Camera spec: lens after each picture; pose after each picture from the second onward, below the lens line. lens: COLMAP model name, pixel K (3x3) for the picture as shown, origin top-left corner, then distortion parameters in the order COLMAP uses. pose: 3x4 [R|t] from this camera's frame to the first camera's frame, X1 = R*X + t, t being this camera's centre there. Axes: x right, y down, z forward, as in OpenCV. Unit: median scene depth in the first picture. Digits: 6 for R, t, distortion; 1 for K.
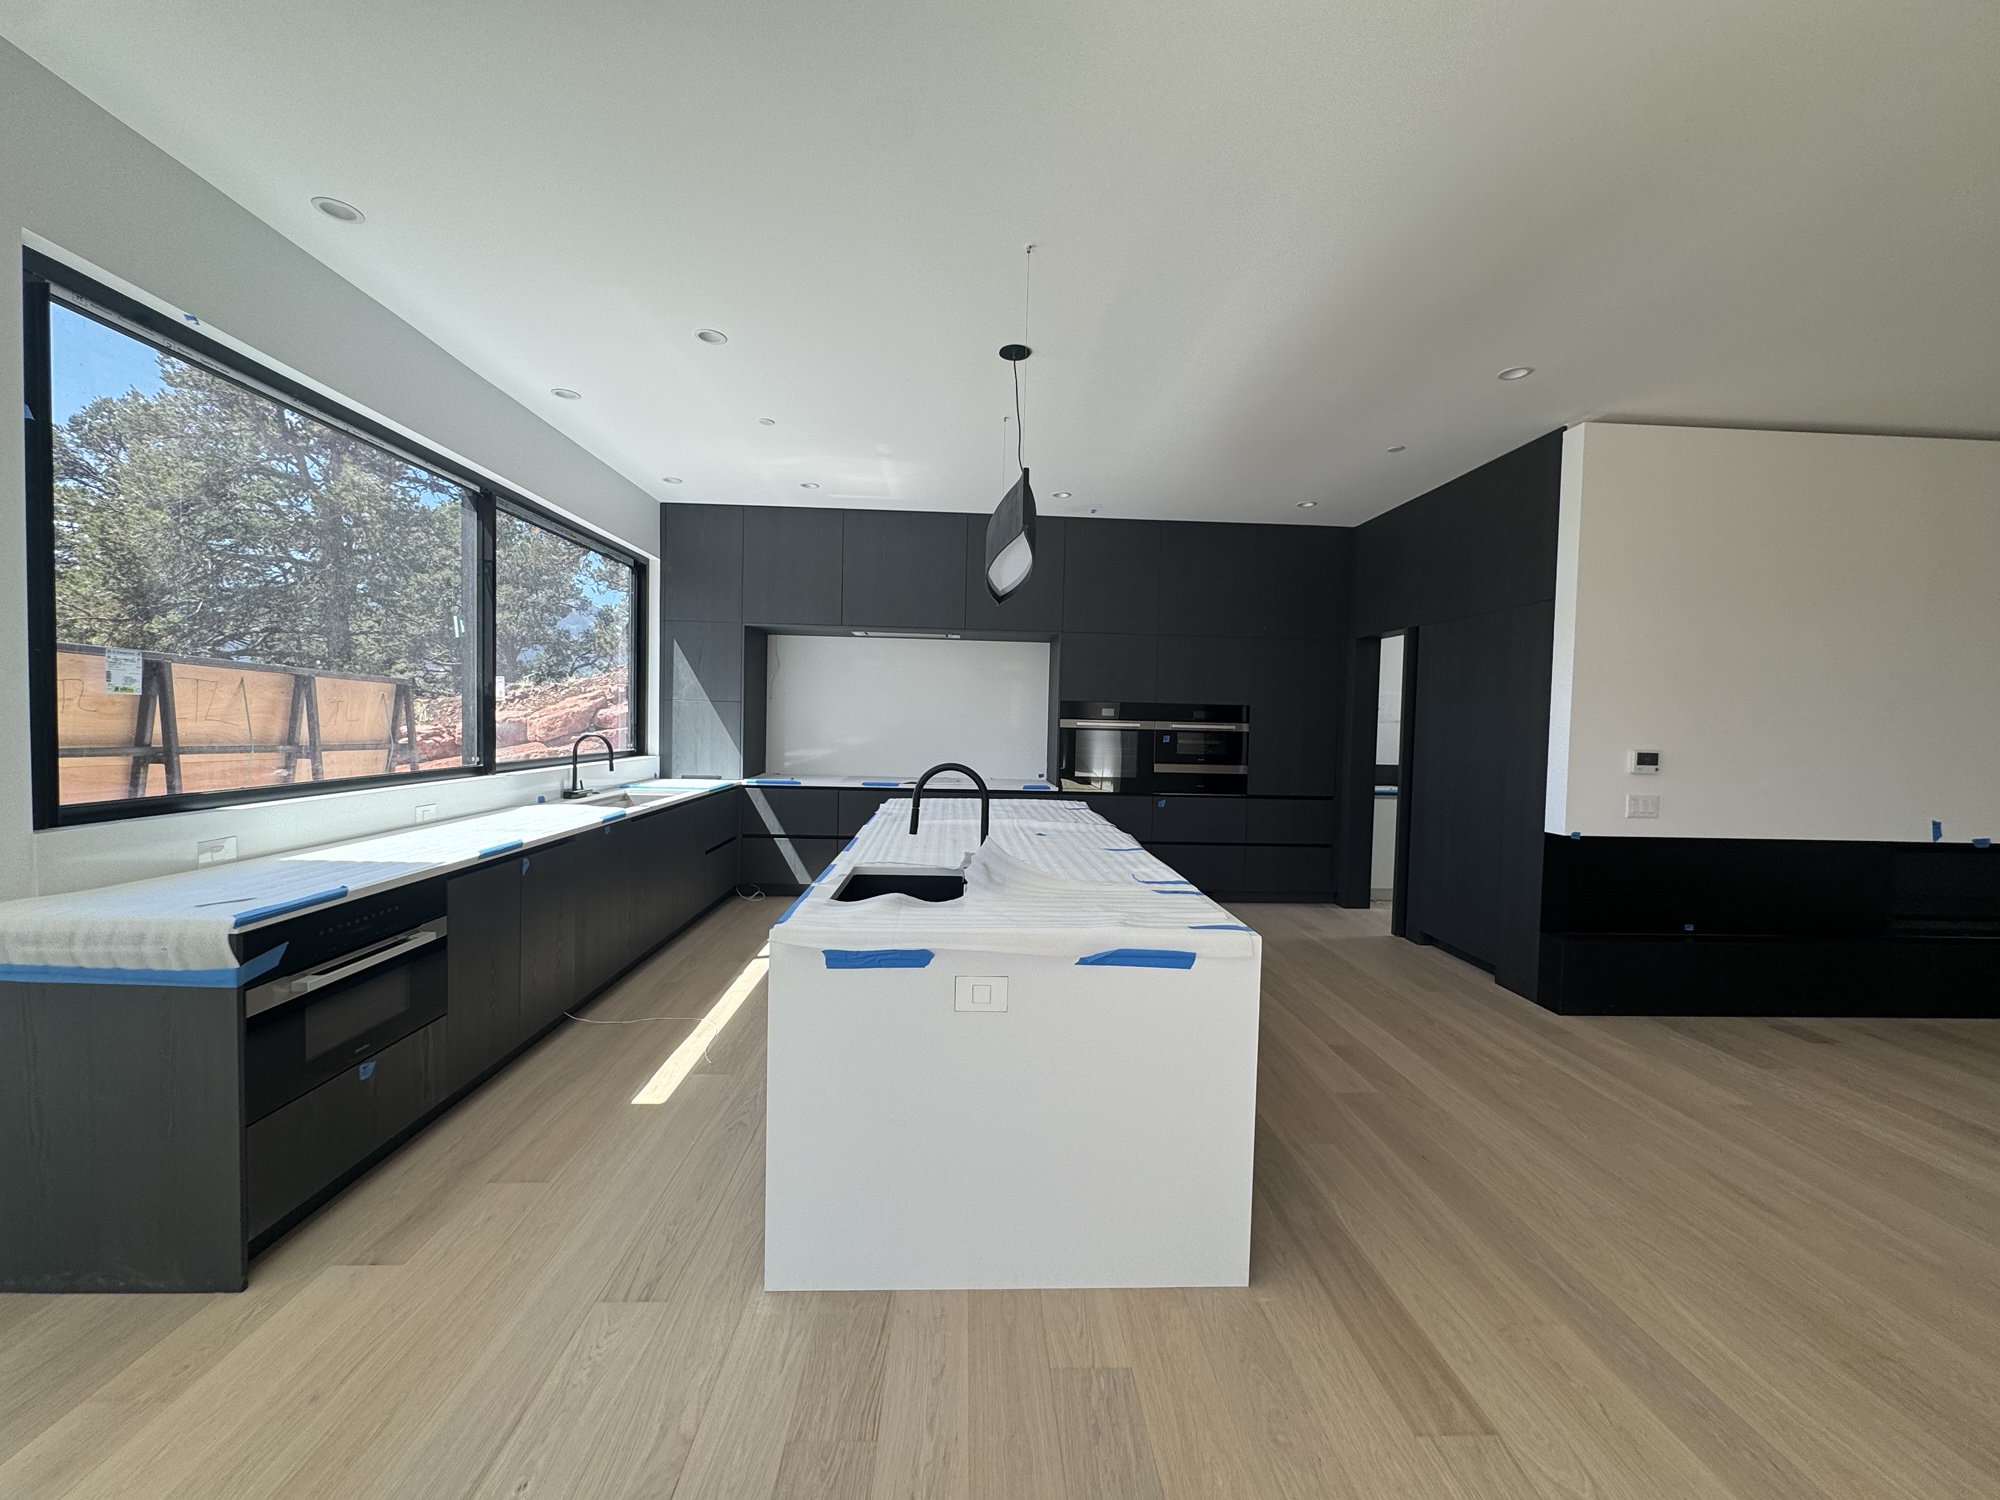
lens RADIAL K [[793.5, 0, 1000.0], [0, 793.5, 750.0], [0, 0, 1]] dist [-0.000559, -0.000061]
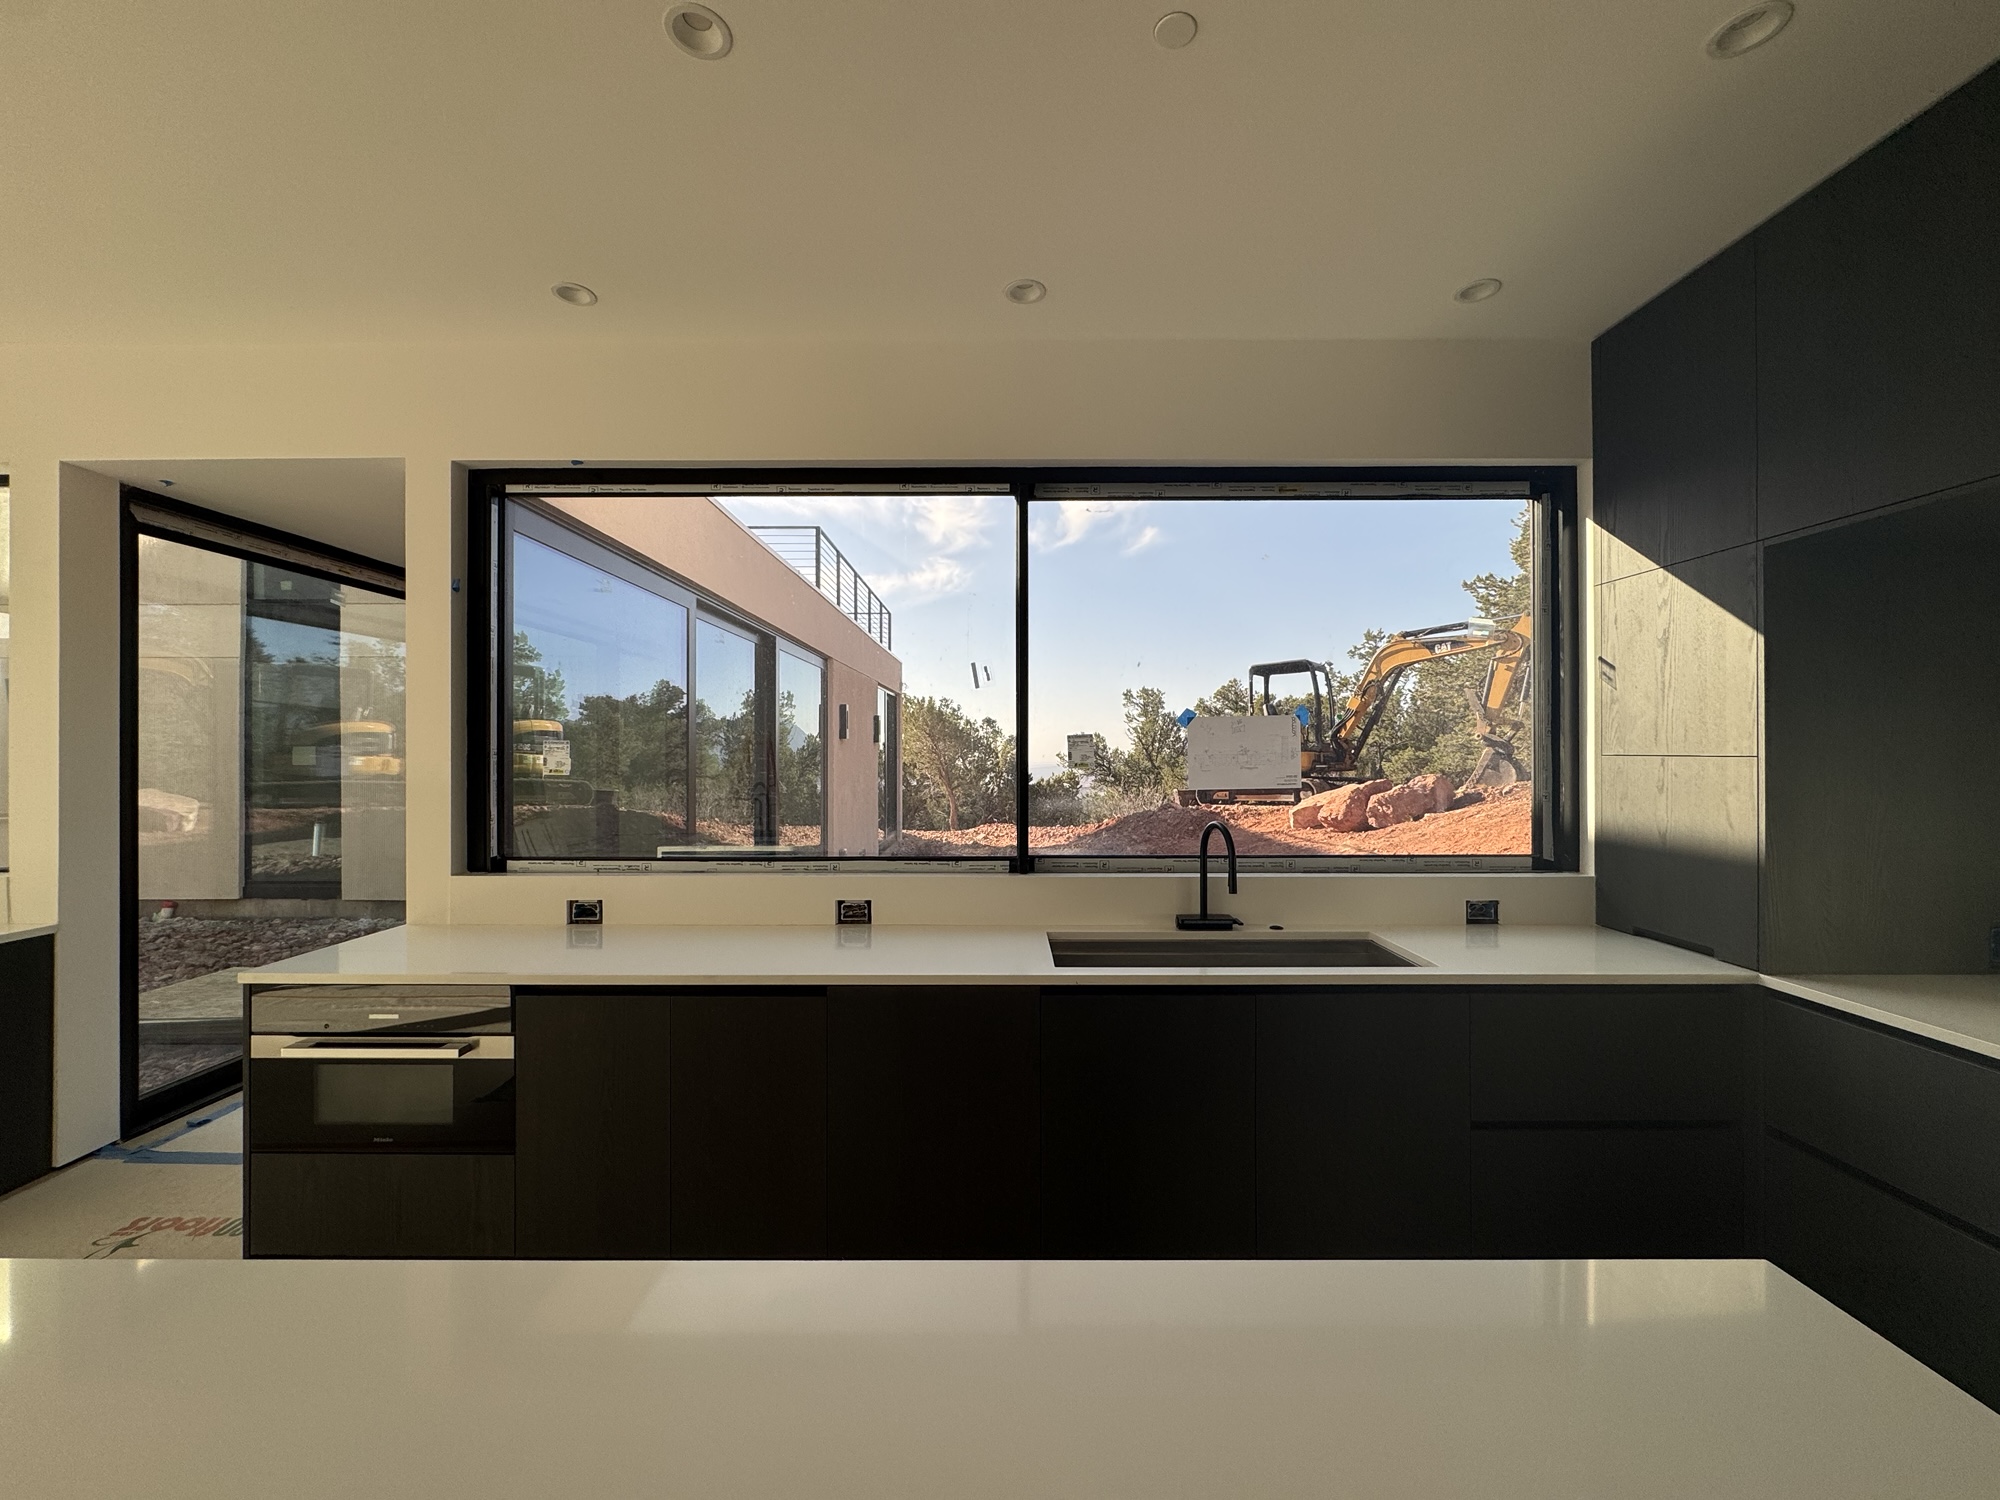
lens RADIAL K [[793.5, 0, 1000.0], [0, 793.5, 750.0], [0, 0, 1]] dist [-0.000559, -0.000061]
pose [[-0.045215, -0.021571, -0.998744, 0.082575], [-0.040376, 0.998989, -0.019748, -0.064497], [0.998161, 0.039433, -0.046041, 0.994903]]
